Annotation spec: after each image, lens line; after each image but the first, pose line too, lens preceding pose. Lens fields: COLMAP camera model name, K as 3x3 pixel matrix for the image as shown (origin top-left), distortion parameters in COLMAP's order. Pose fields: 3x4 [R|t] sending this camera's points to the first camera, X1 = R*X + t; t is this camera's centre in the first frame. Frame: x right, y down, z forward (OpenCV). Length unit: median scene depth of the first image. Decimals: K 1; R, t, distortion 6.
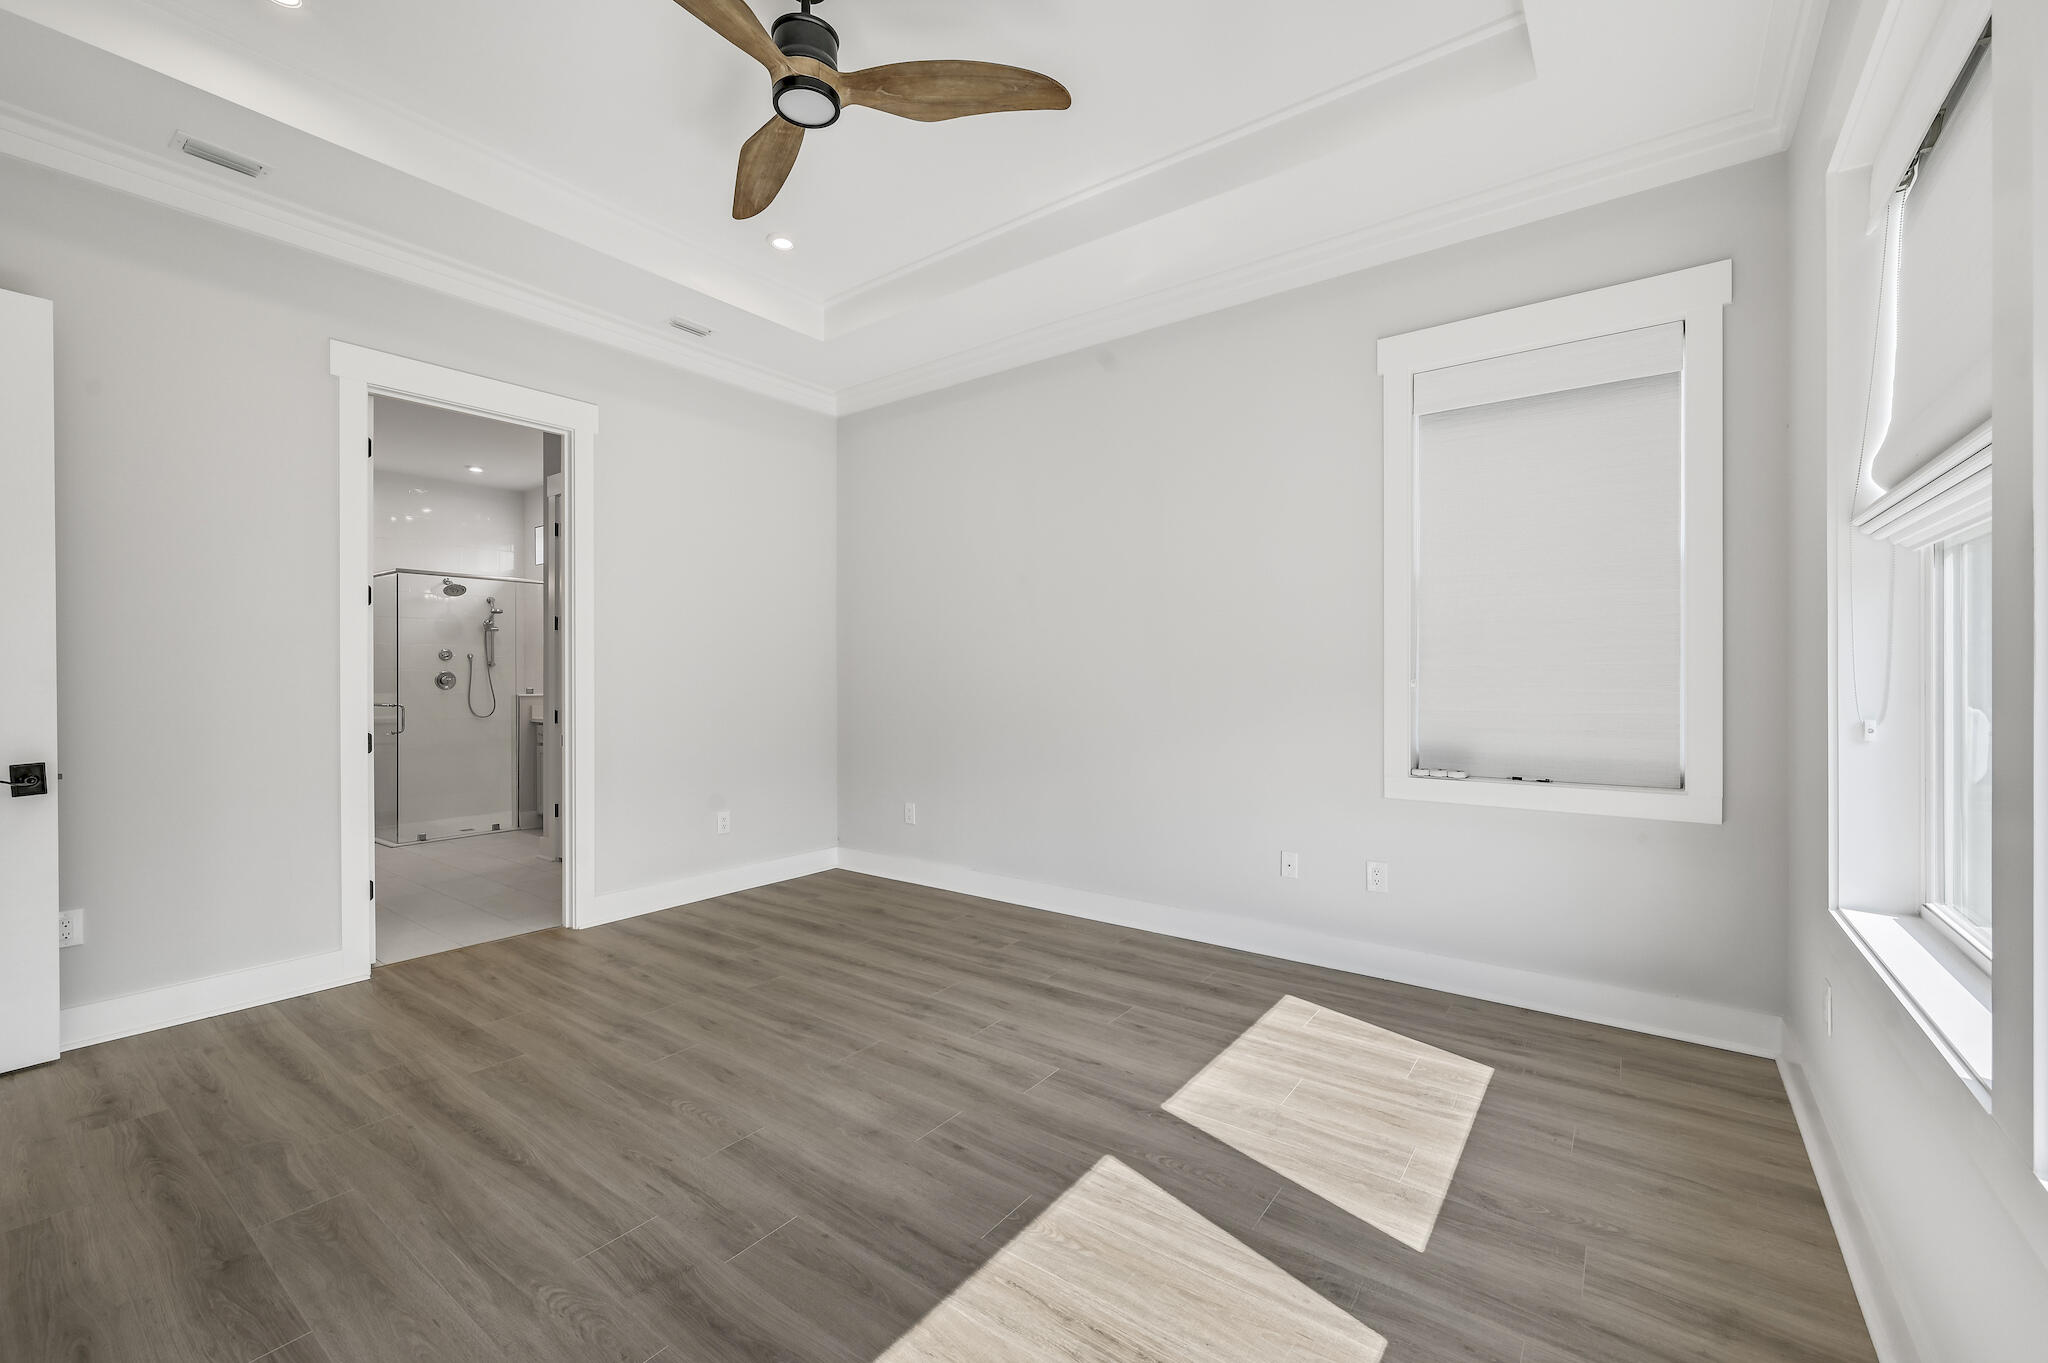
lens RADIAL K [[837.2, 0, 1025.4], [0, 837.2, 676.3], [0, 0, 1]] dist [0.000057, 0.000086]
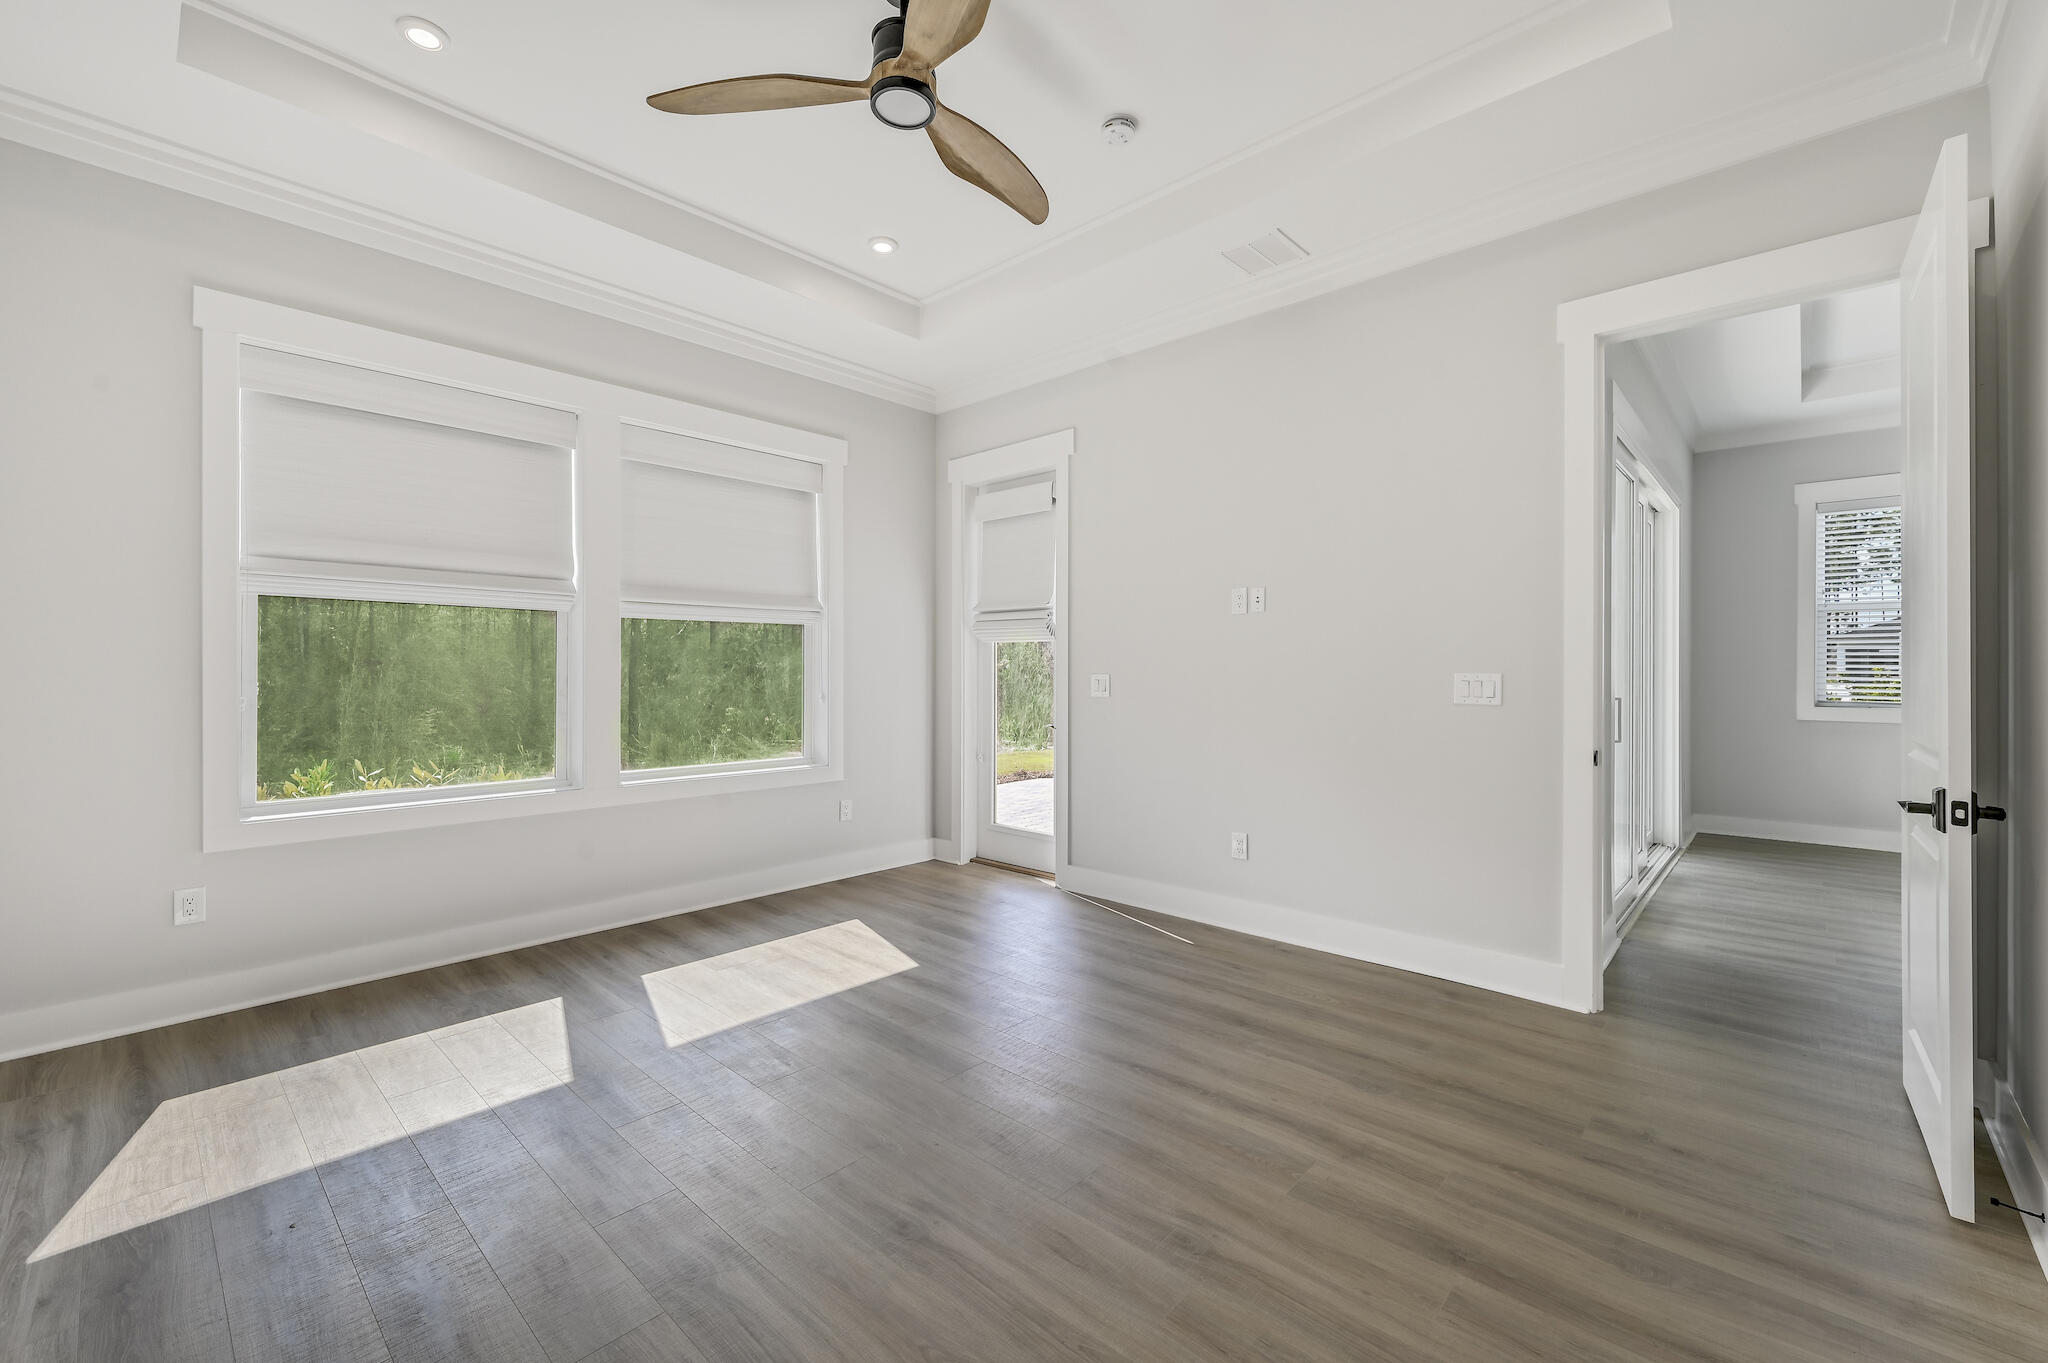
lens RADIAL K [[837.2, 0, 1022.2], [0, 837.2, 674.9], [0, 0, 1]] dist [0.000057, 0.000086]
pose [[-0.993447, 0.000026, 0.114292, -0.520761], [0.000600, 0.999987, 0.004983, 0.002777], [-0.114290, 0.005019, -0.993435, 1.989456]]
